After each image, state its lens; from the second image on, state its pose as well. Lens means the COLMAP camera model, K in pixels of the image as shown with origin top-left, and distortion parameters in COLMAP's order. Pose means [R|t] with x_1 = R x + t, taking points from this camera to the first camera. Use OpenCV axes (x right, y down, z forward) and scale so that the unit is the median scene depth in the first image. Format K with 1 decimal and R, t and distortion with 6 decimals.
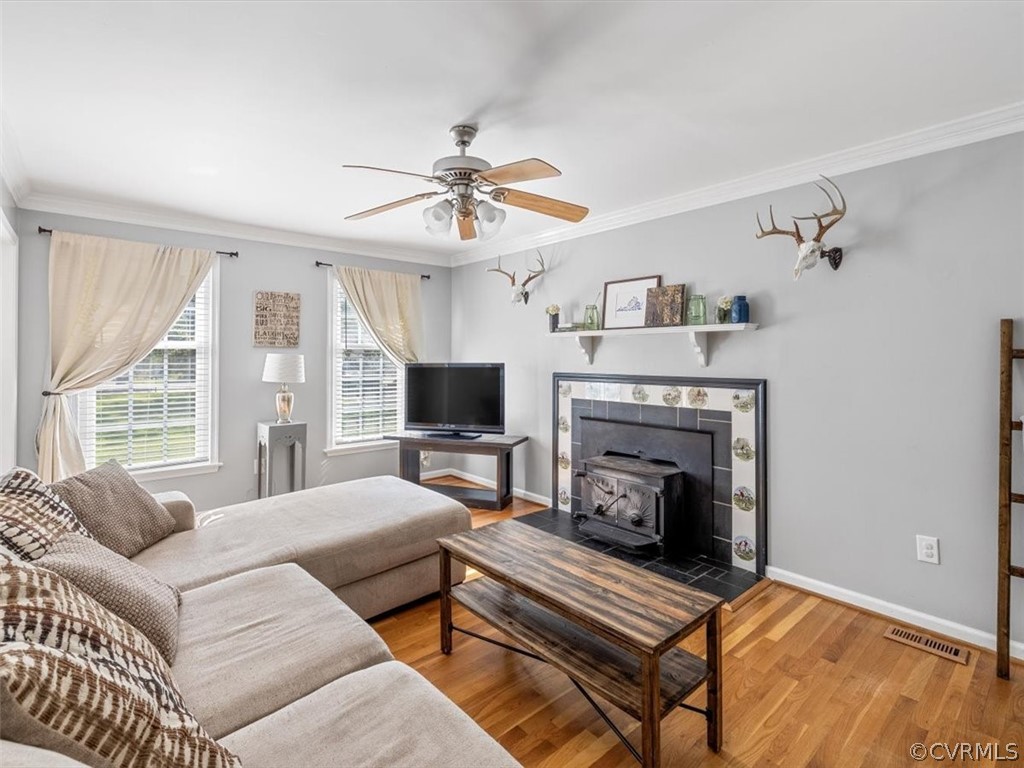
lens RADIAL K [[490.4, 0, 508.1], [0, 490.4, 383.5], [0, 0, 1]] dist [-0.002606, -0.000375]
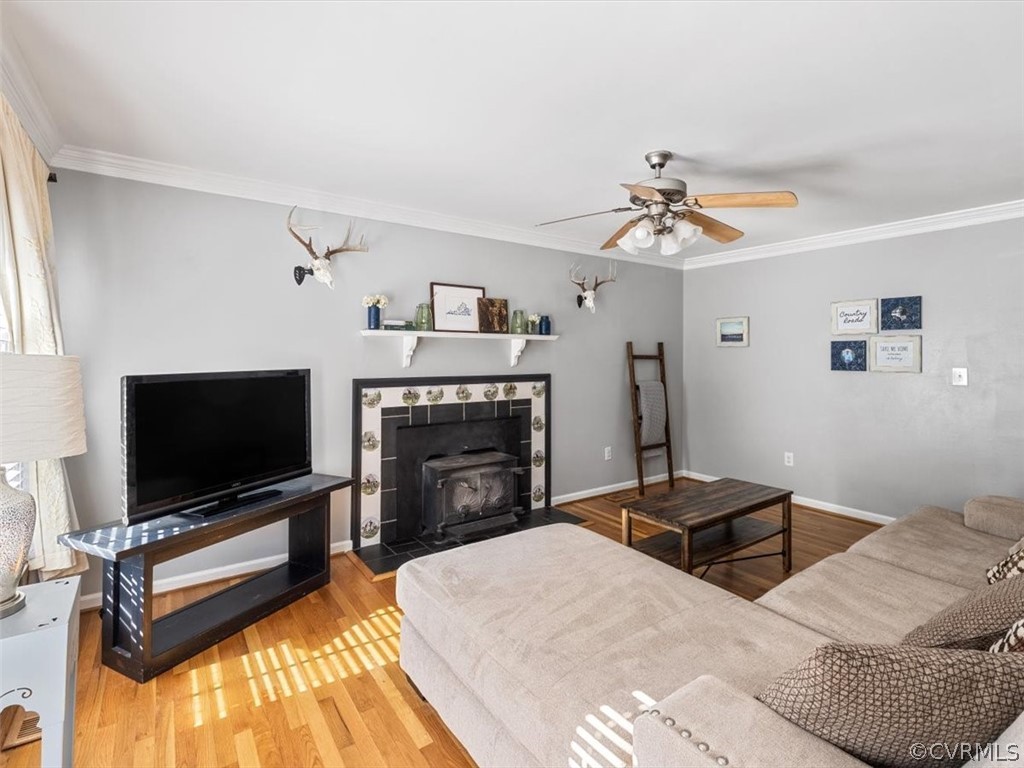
lens RADIAL K [[490.4, 0, 515.2], [0, 490.4, 384.8], [0, 0, 1]] dist [-0.002606, -0.000375]
pose [[0.101065, -0.056604, 0.993268, -0.792600], [0.055604, 0.997141, 0.051167, -0.046694], [-0.993325, 0.050059, 0.103923, 0.780951]]
